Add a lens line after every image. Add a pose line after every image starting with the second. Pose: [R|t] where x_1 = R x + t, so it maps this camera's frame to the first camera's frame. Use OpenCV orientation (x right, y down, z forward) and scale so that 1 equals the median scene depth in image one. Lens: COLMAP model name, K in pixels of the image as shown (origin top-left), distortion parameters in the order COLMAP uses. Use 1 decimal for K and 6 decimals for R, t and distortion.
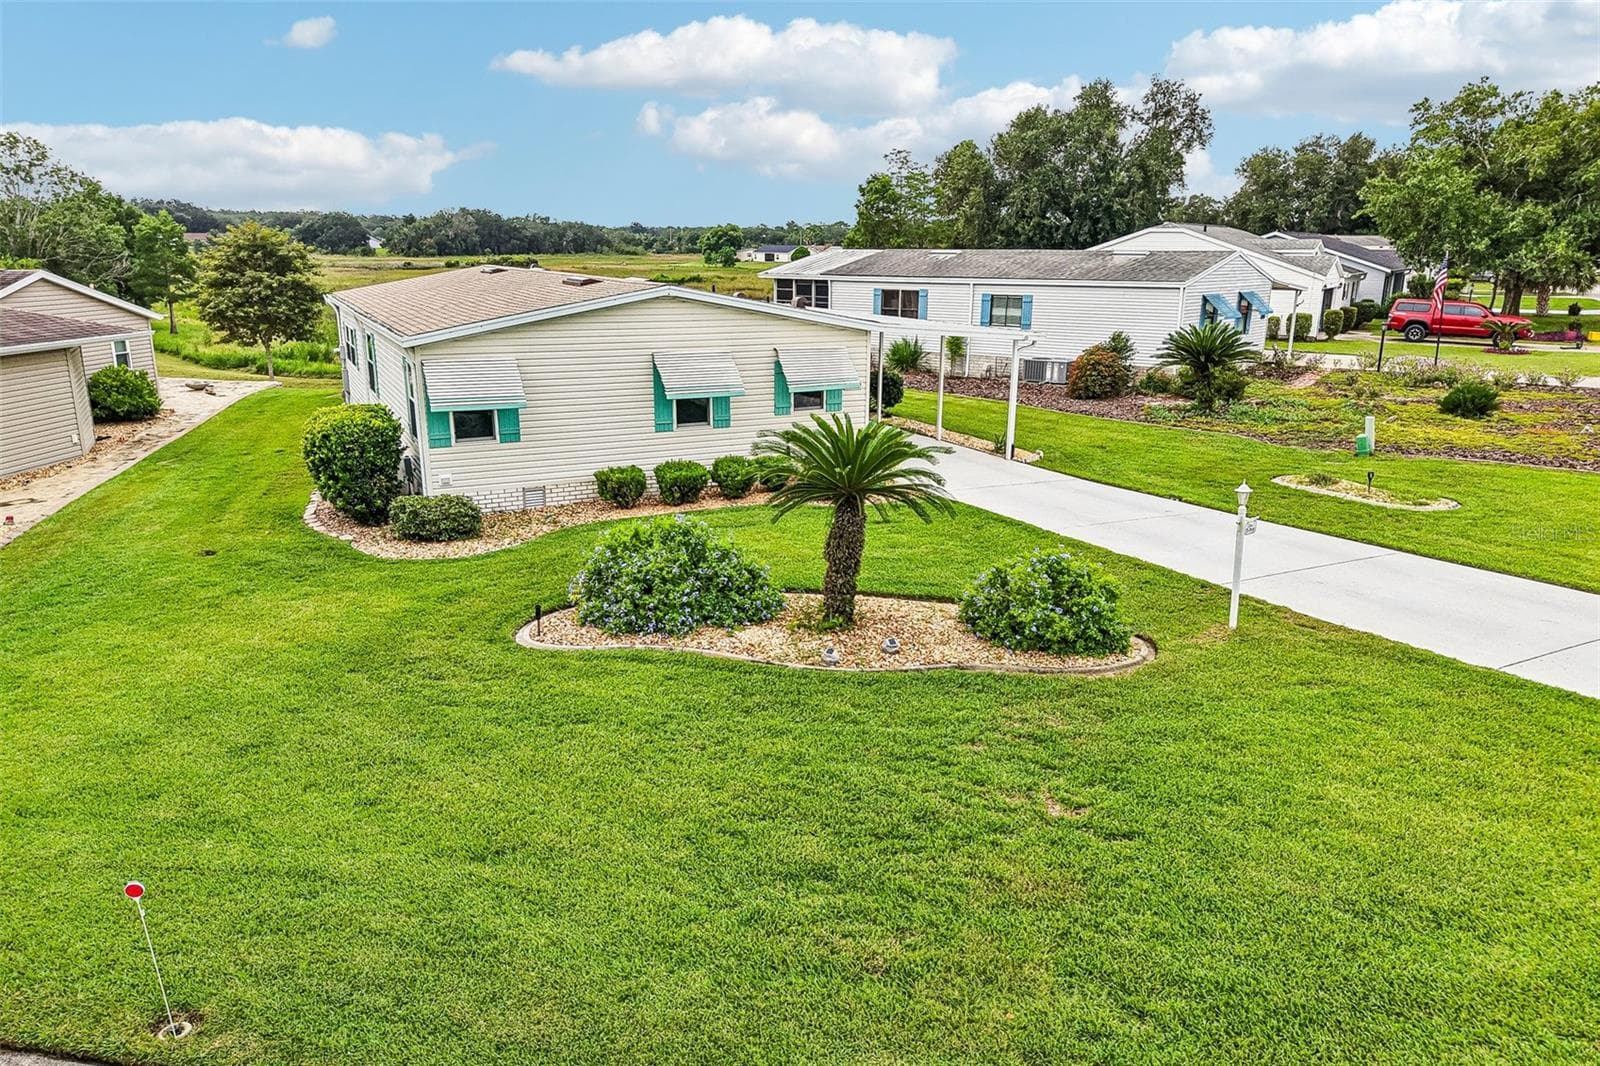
lens RADIAL K [[1065.9, 0, 800.0], [0, 1065.9, 533.0], [0, 0, 1]] dist [0.044883, -0.054157]
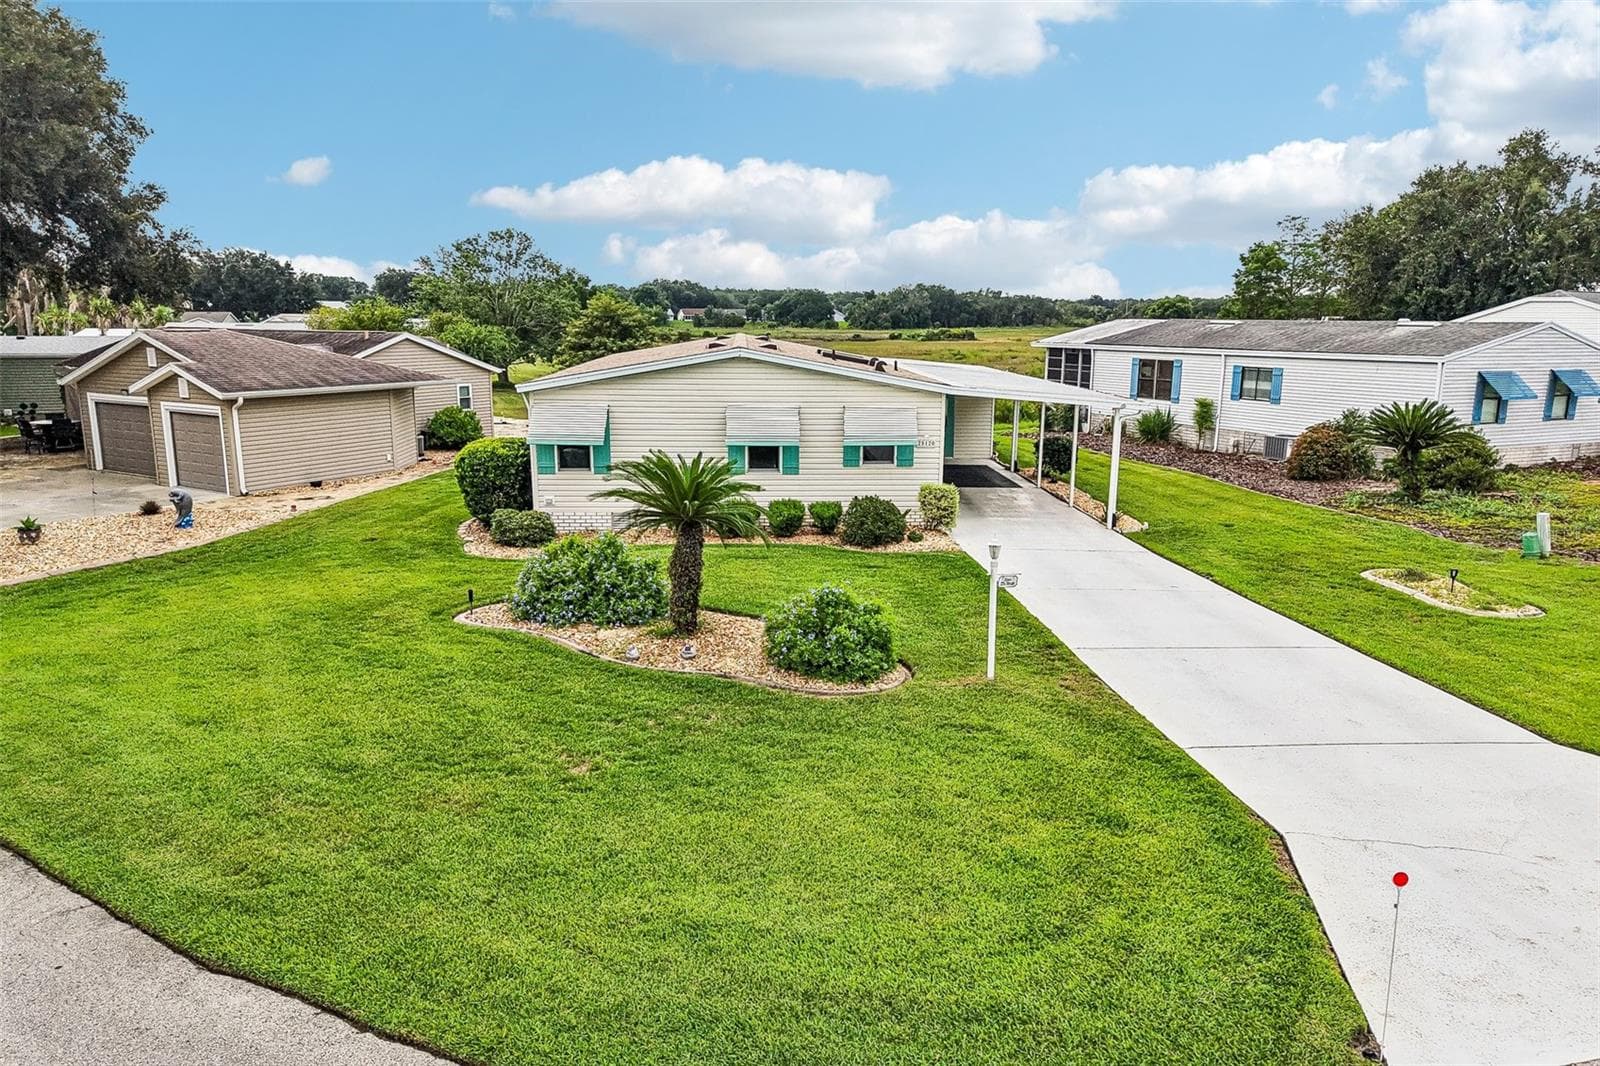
lens RADIAL K [[1065.9, 0, 800.0], [0, 1065.9, 533.0], [0, 0, 1]] dist [0.044883, -0.054157]
pose [[0.914959, 0.081975, -0.395132, 0.406404], [-0.107278, 0.993327, -0.042333, 0.008491], [0.389025, 0.081122, 0.917648, -0.012390]]
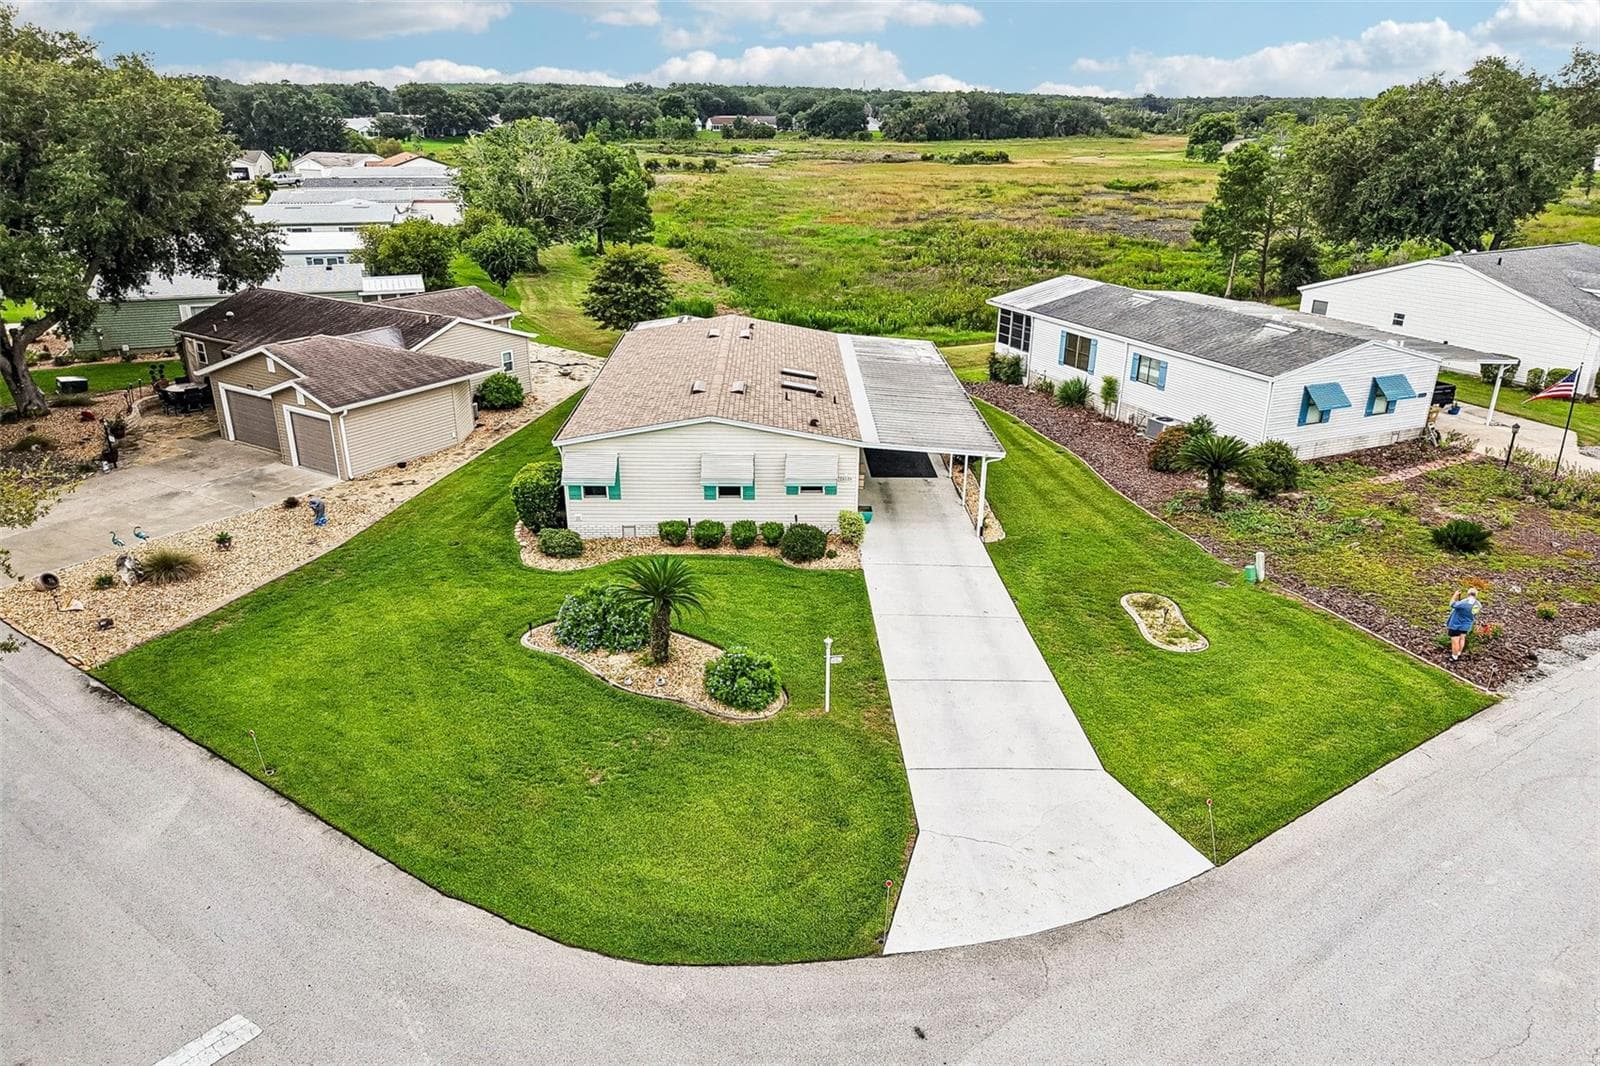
lens RADIAL K [[1065.9, 0, 800.0], [0, 1065.9, 533.0], [0, 0, 1]] dist [0.044883, -0.054157]
pose [[0.901292, 0.161345, -0.402045, 0.672229], [-0.115476, 0.983956, 0.136000, -0.291088], [0.417538, -0.076149, 0.905463, -0.408657]]
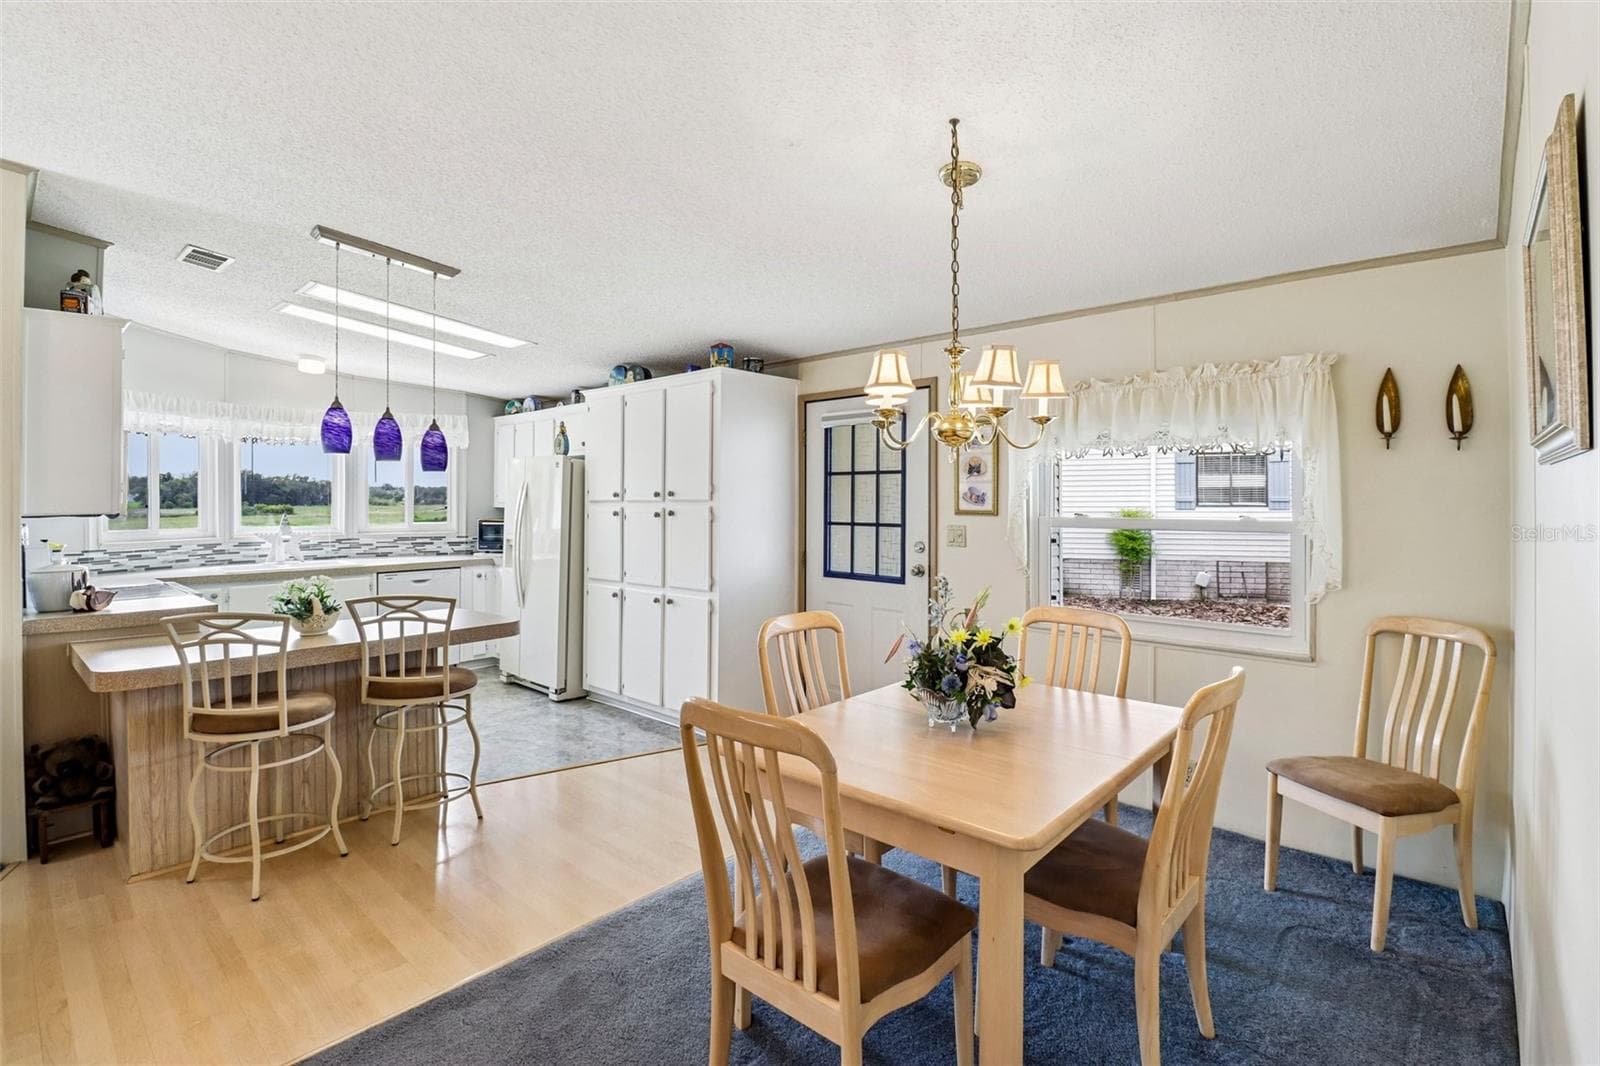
lens RADIAL K [[748.1, 0, 798.0], [0, 748.1, 500.0], [0, 0, 1]] dist [0.000286, -0.011724]
pose [[0.936474, -0.004561, 0.350708, -0.293852], [0.095912, 0.965133, -0.243556, -0.242247], [-0.337369, 0.261721, 0.904259, 1.419834]]
